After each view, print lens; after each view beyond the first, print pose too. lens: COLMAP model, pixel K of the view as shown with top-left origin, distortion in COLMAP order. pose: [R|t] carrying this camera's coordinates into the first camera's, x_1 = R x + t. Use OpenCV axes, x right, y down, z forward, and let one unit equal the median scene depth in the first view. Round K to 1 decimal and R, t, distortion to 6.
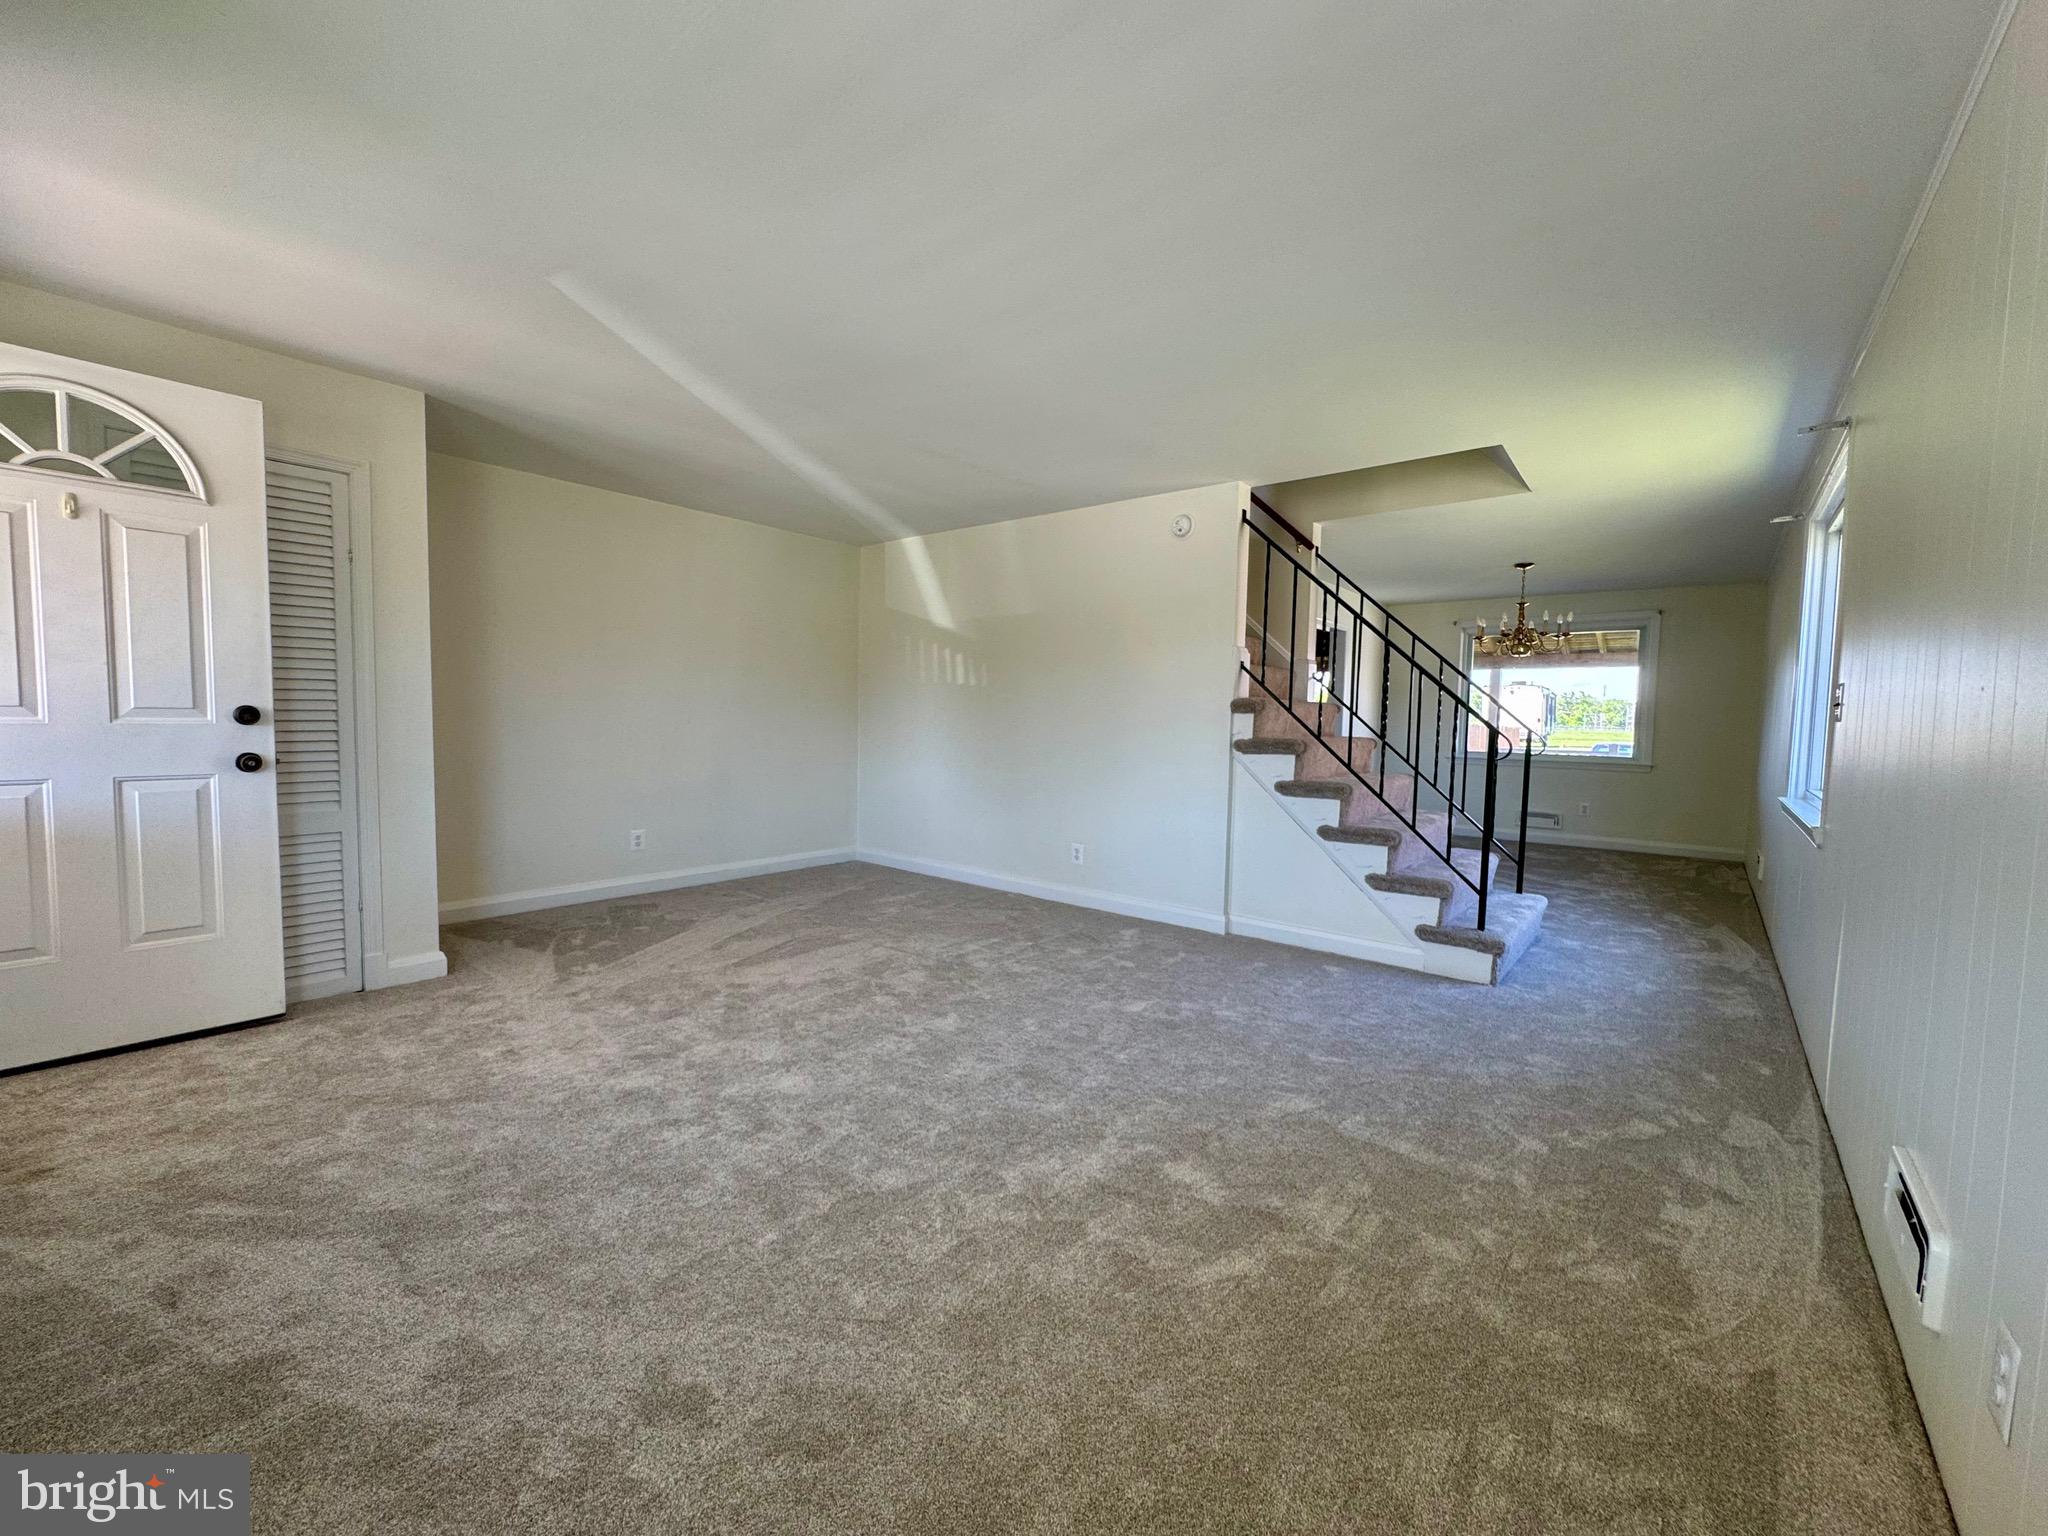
lens RADIAL K [[819.9, 0, 1030.8], [0, 819.9, 776.9], [0, 0, 1]] dist [-0.001228, -0.000103]
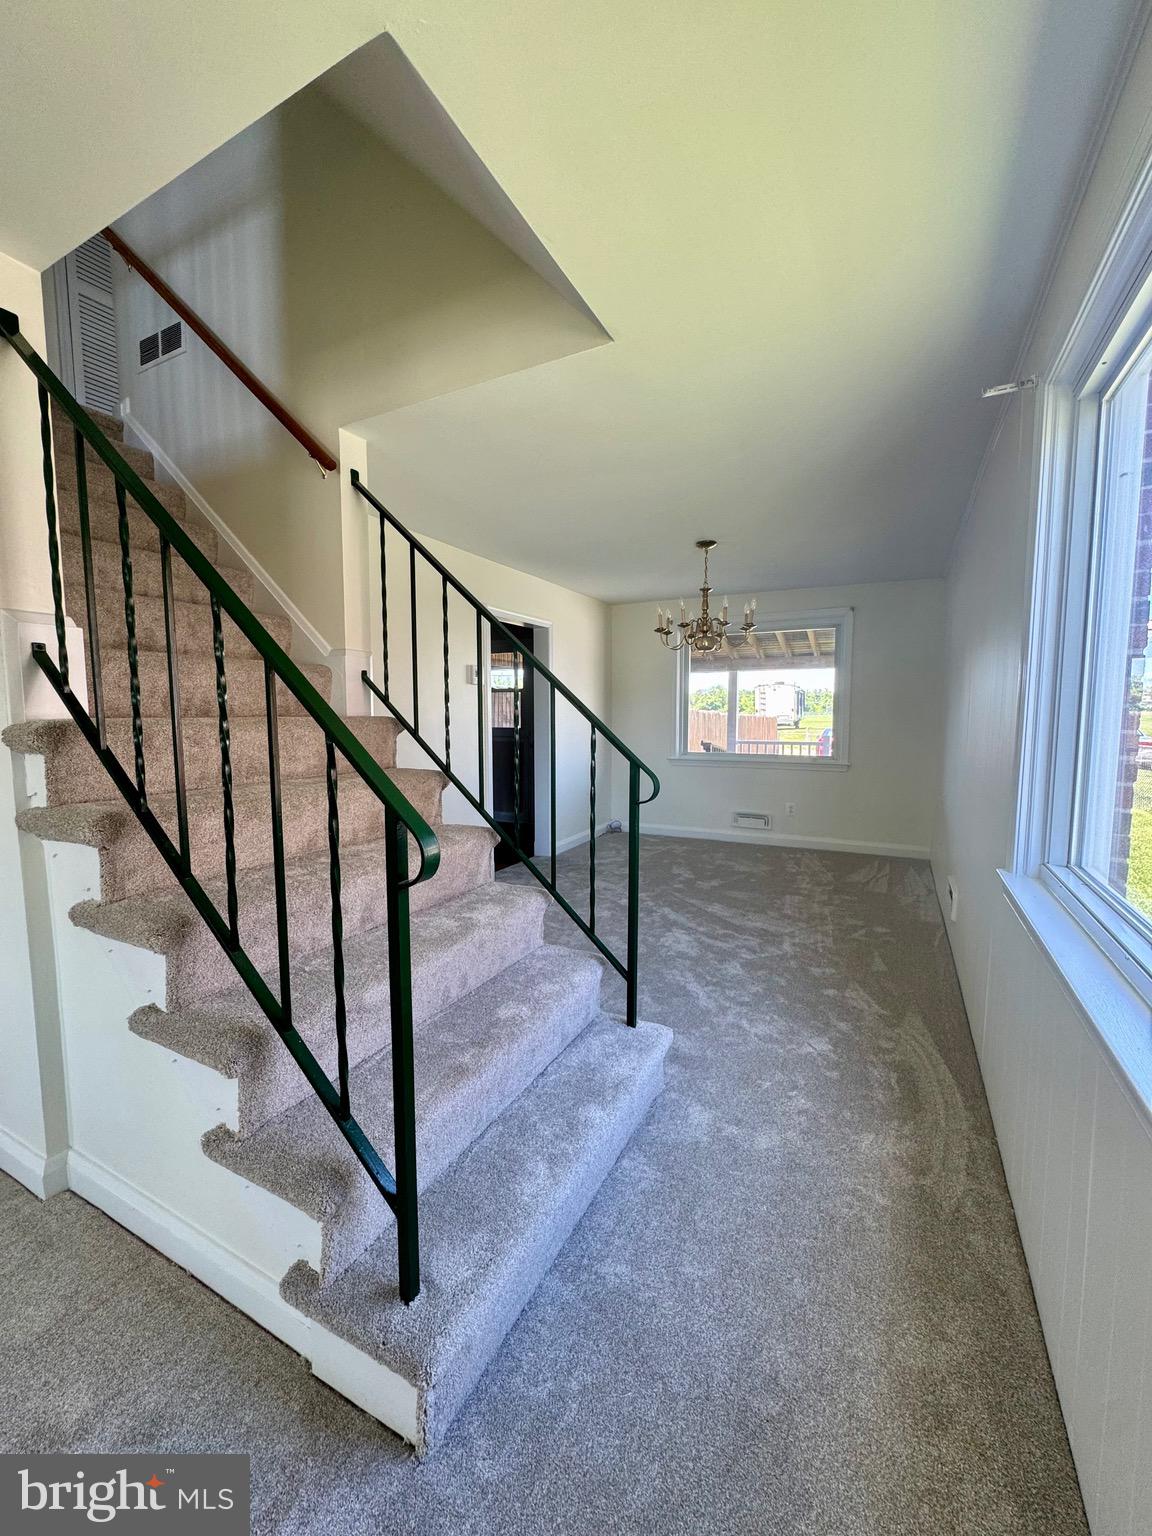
lens RADIAL K [[614.9, 0, 578.3], [0, 614.9, 768.2], [0, 0, 1]] dist [-0.001228, -0.000103]
pose [[0.977599, -0.035699, 0.207428, 0.381508], [0.031438, 0.999222, 0.023803, -0.050621], [-0.208117, -0.016749, 0.977961, 0.456720]]
